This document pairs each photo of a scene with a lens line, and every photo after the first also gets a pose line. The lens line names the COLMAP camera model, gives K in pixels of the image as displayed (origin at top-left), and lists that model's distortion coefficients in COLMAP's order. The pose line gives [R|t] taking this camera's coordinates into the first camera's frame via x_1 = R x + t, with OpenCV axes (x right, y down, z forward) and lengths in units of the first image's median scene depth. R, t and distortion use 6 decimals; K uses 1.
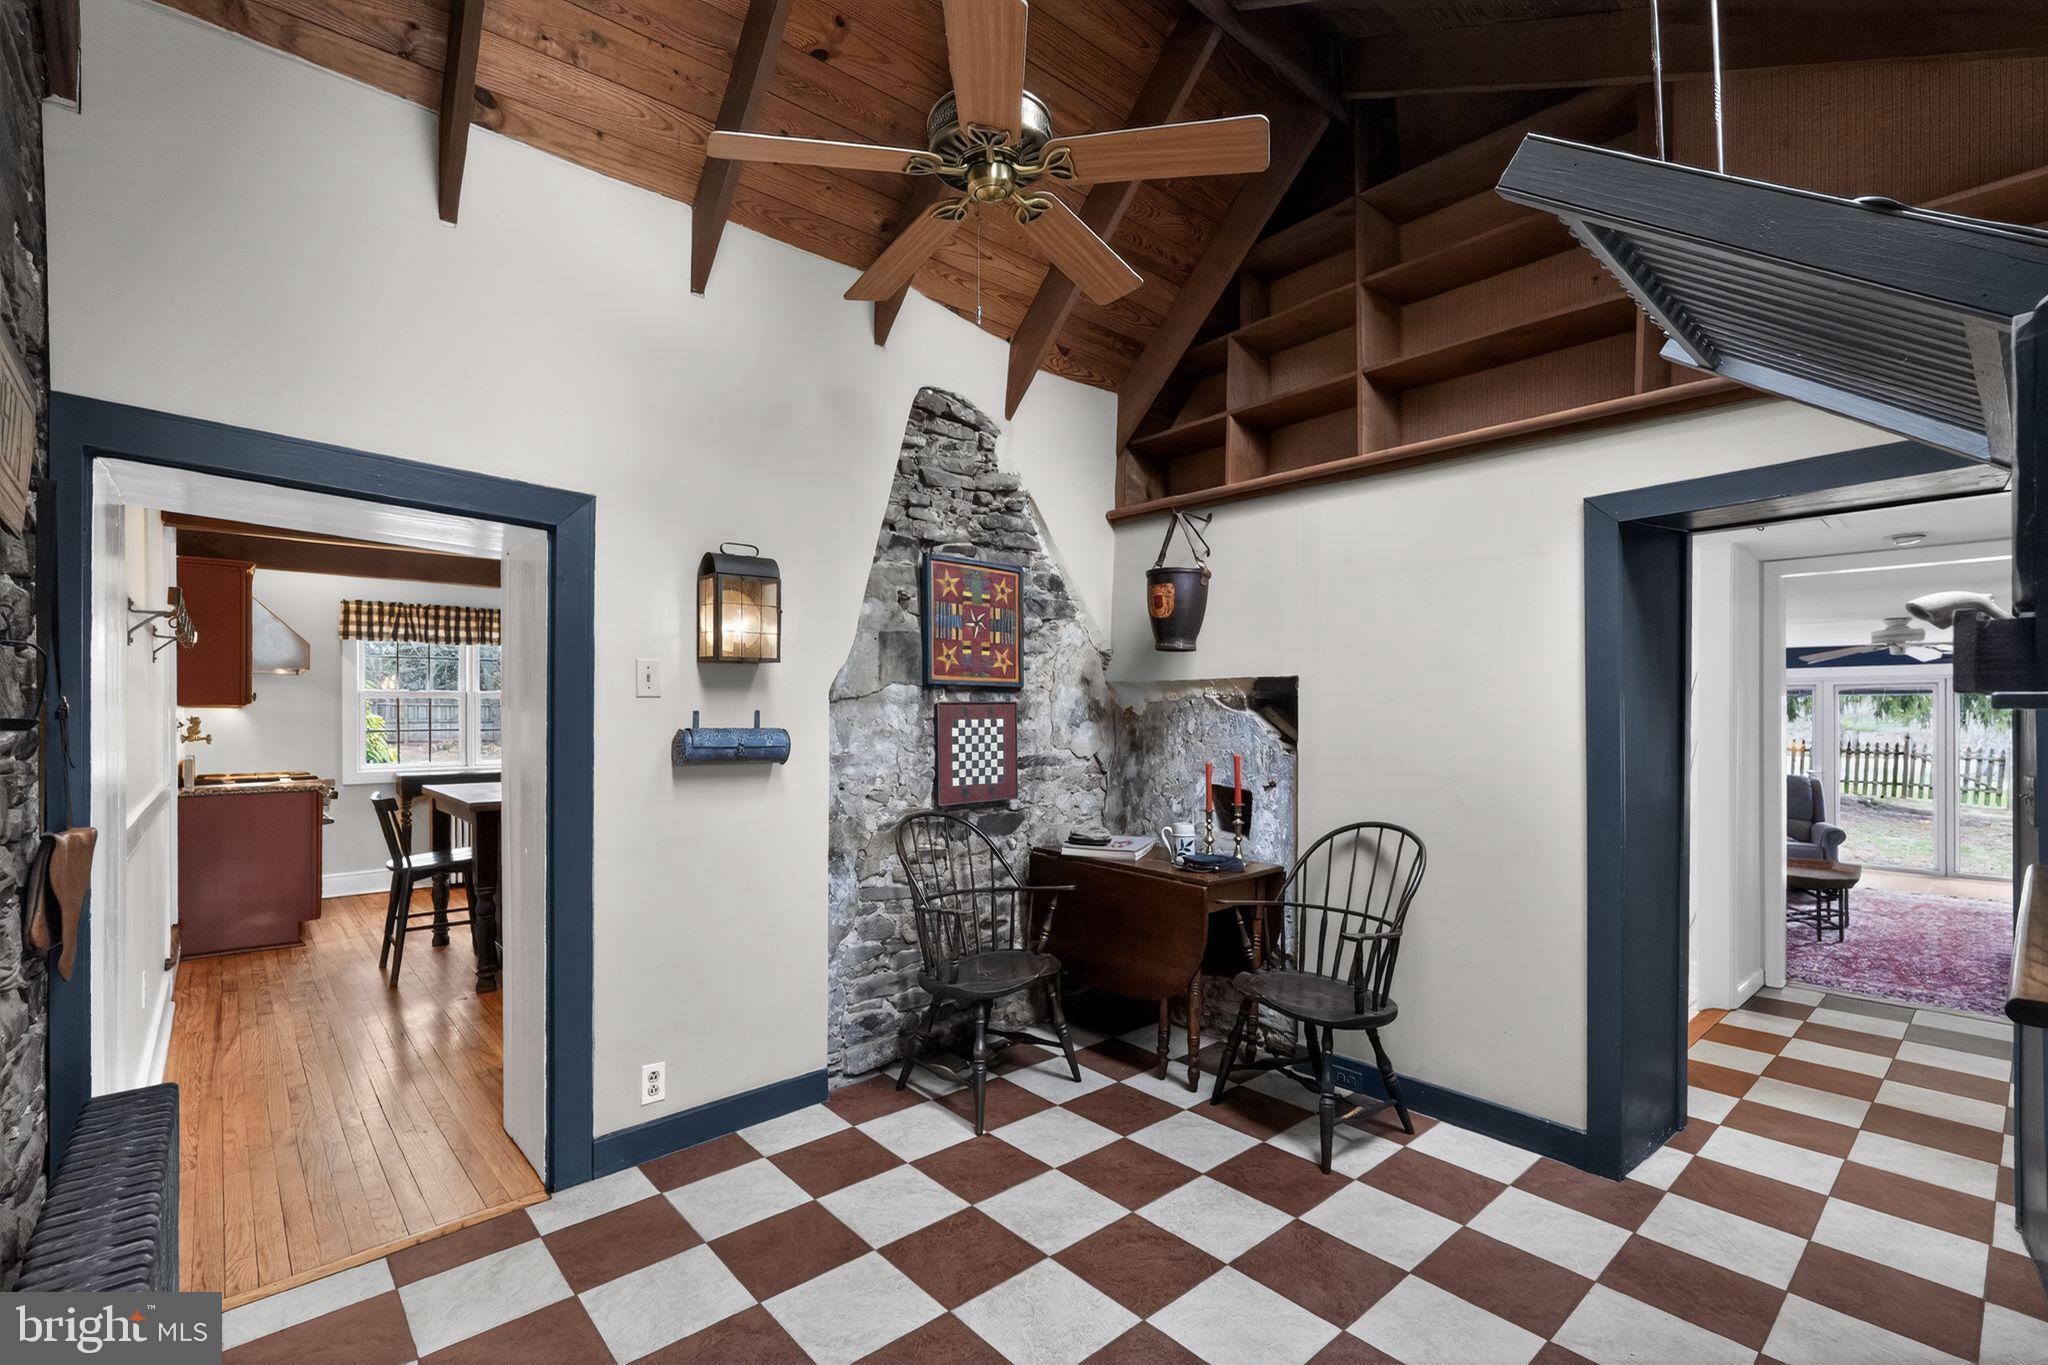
lens RADIAL K [[898.1, 0, 1016.4], [0, 898.1, 704.1], [0, 0, 1]] dist [-0.000015, -0.000053]
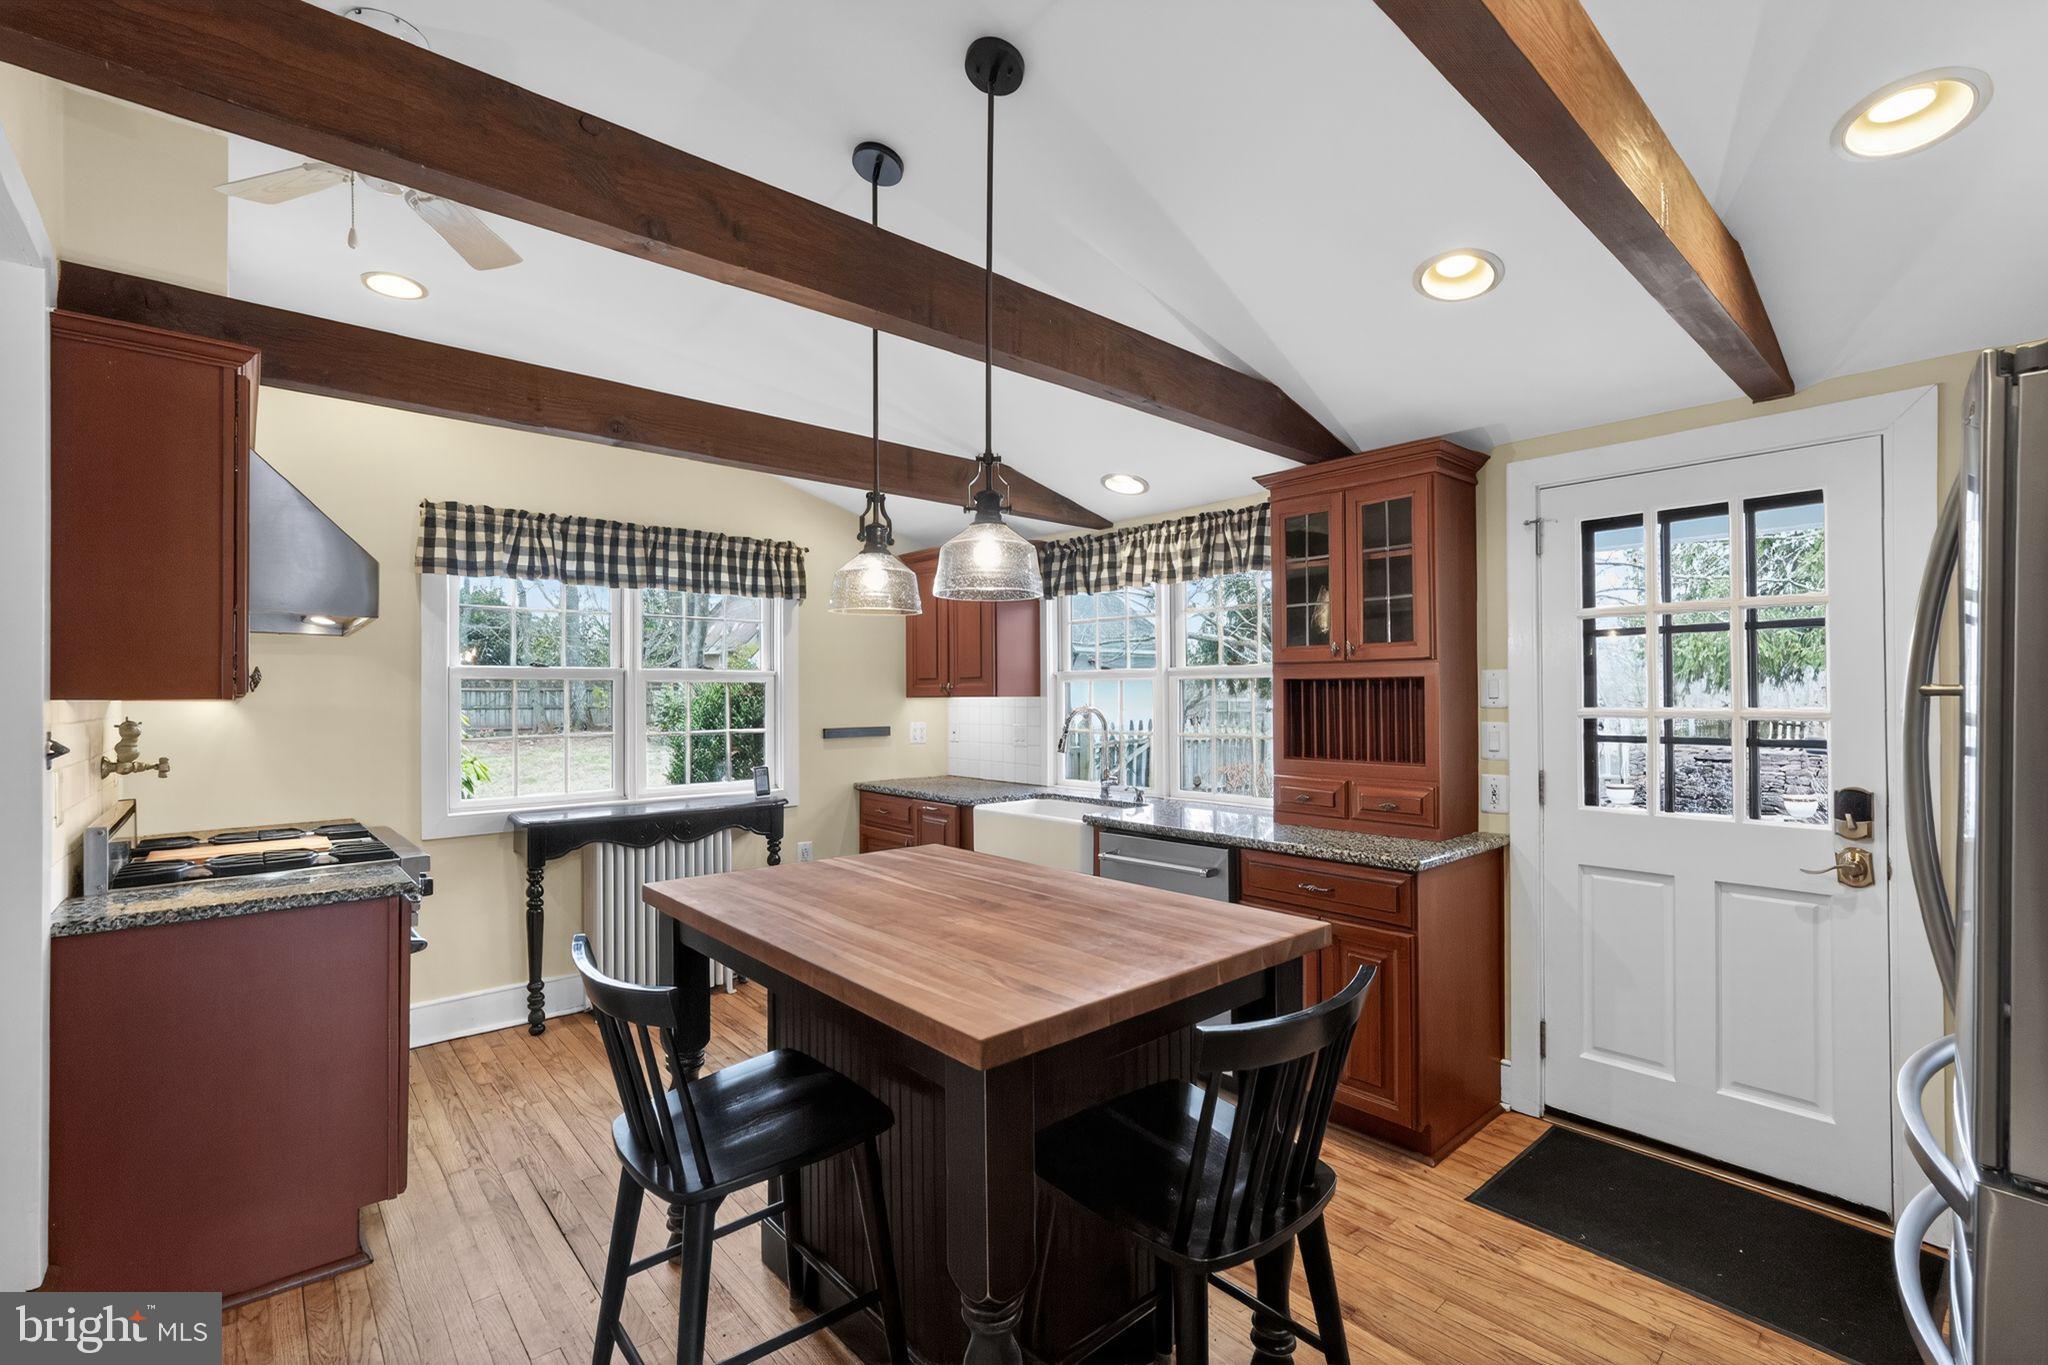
lens RADIAL K [[898.1, 0, 1031.6], [0, 898.1, 680.8], [0, 0, 1]] dist [-0.000015, -0.000053]
pose [[0.999997, 0.001348, -0.002145, -0.369944], [-0.001356, 0.999993, -0.003387, -0.004783], [0.002141, 0.003390, 0.999992, 0.443848]]
